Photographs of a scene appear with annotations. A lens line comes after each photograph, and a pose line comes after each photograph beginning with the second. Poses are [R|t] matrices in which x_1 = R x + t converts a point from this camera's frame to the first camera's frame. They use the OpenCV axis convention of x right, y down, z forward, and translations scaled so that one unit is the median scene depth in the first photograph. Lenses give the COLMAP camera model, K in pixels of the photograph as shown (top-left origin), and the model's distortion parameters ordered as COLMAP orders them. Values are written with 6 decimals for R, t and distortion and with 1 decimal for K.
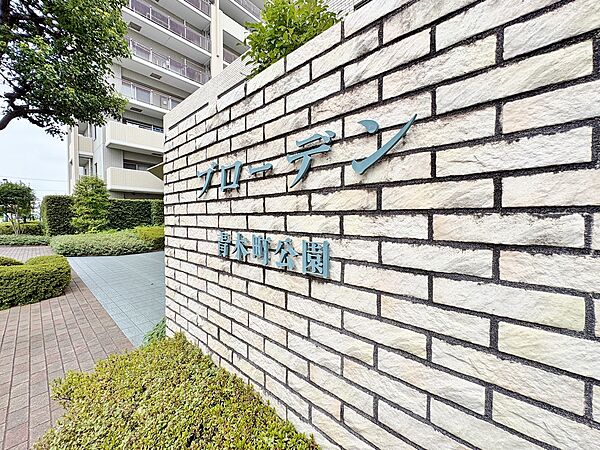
lens RADIAL K [[240.1, 0, 299.8], [0, 240.1, 223.2], [0, 0, 1]] dist [0.001585, -0.000149]
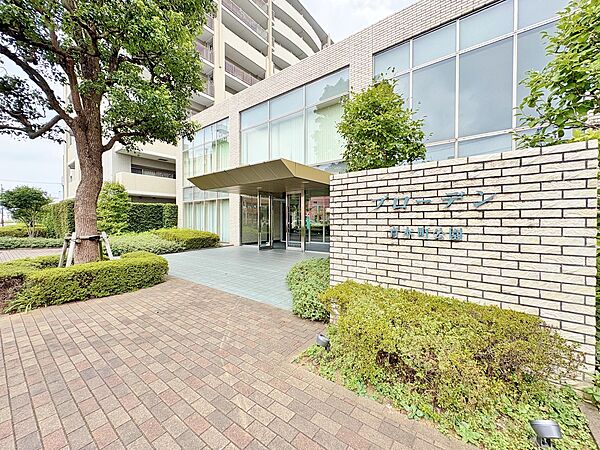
lens RADIAL K [[240.1, 0, 300.2], [0, 240.1, 223.7], [0, 0, 1]] dist [0.001585, -0.000149]
pose [[0.996501, -0.000977, 0.083580, -1.751949], [0.001943, 0.999932, -0.011475, 0.043038], [-0.083563, 0.011598, 0.996435, -1.494386]]
